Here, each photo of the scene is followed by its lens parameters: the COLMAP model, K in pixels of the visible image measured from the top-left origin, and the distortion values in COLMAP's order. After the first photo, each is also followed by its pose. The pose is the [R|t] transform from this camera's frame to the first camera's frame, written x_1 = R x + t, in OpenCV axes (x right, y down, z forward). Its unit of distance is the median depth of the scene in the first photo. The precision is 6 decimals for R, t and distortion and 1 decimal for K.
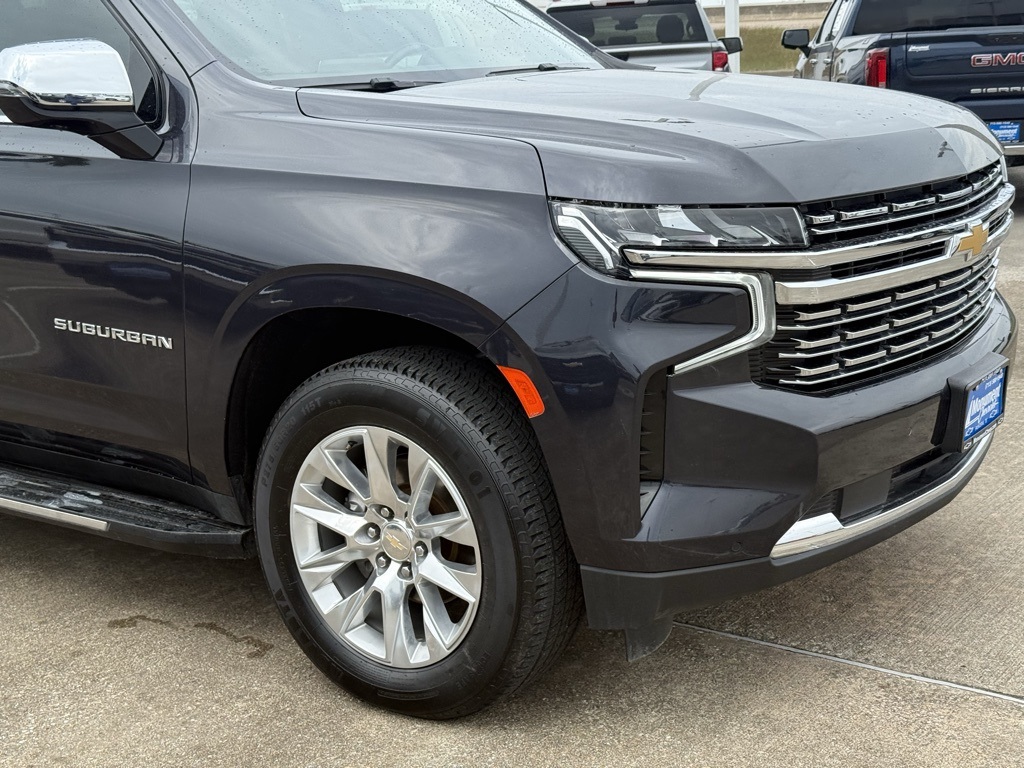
lens RADIAL K [[1405.7, 0, 519.8], [0, 1405.7, 388.9], [0, 0, 1]] dist [0.143169, -0.118625]
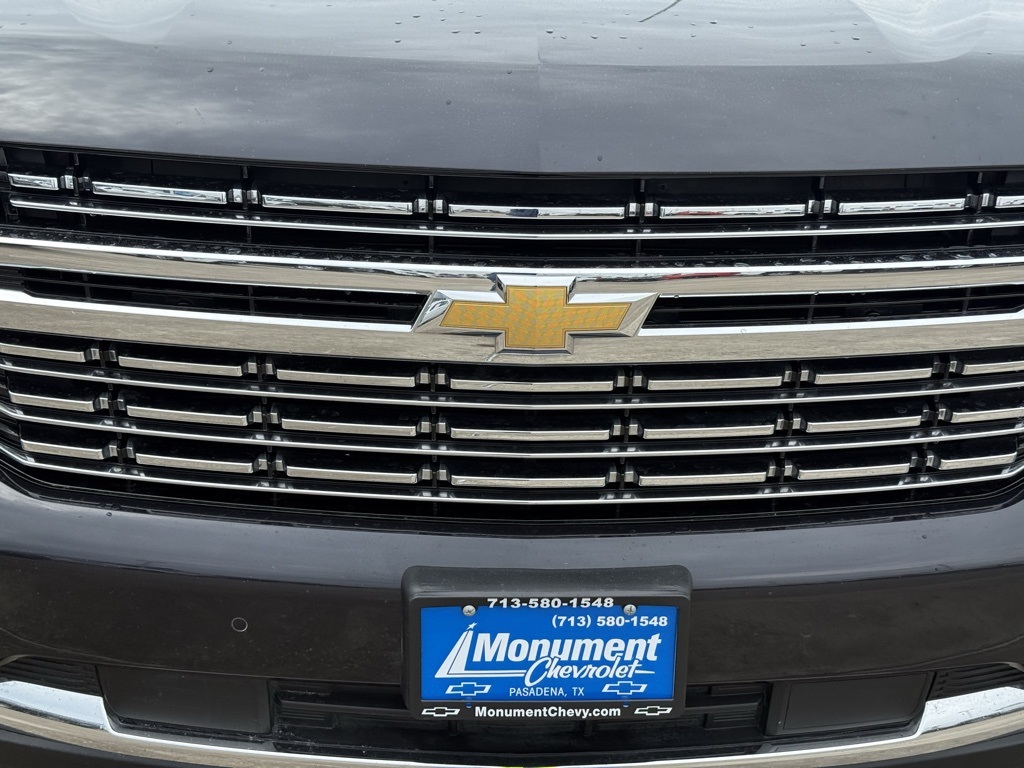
lens RADIAL K [[1405.7, 0, 519.8], [0, 1405.7, 388.9], [0, 0, 1]] dist [0.143169, -0.118625]
pose [[0.605688, 0.289788, -0.741057, 0.714175], [-0.230704, 0.955276, 0.184997, -0.177659], [0.761524, 0.058914, 0.645454, 0.747667]]
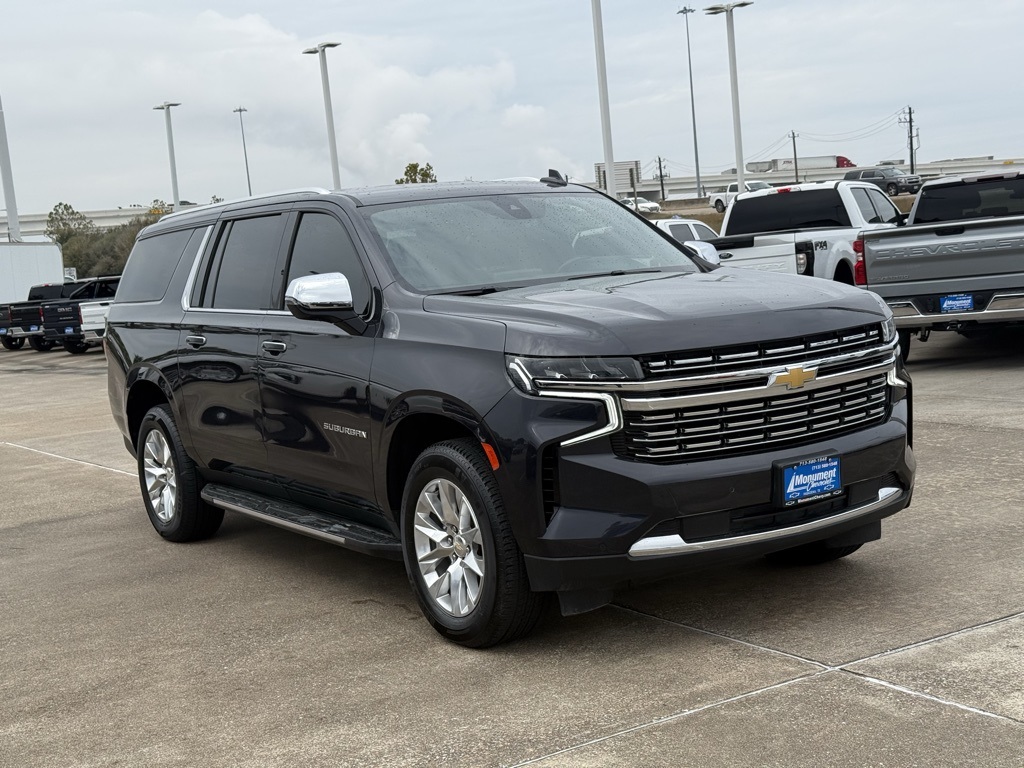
lens RADIAL K [[1405.7, 0, 519.8], [0, 1405.7, 388.9], [0, 0, 1]] dist [0.143169, -0.118625]
pose [[0.925504, 0.000034, -0.378737, 0.687281], [-0.041461, 0.993999, -0.101226, 0.092867], [0.376461, 0.109388, 0.919952, -0.656910]]
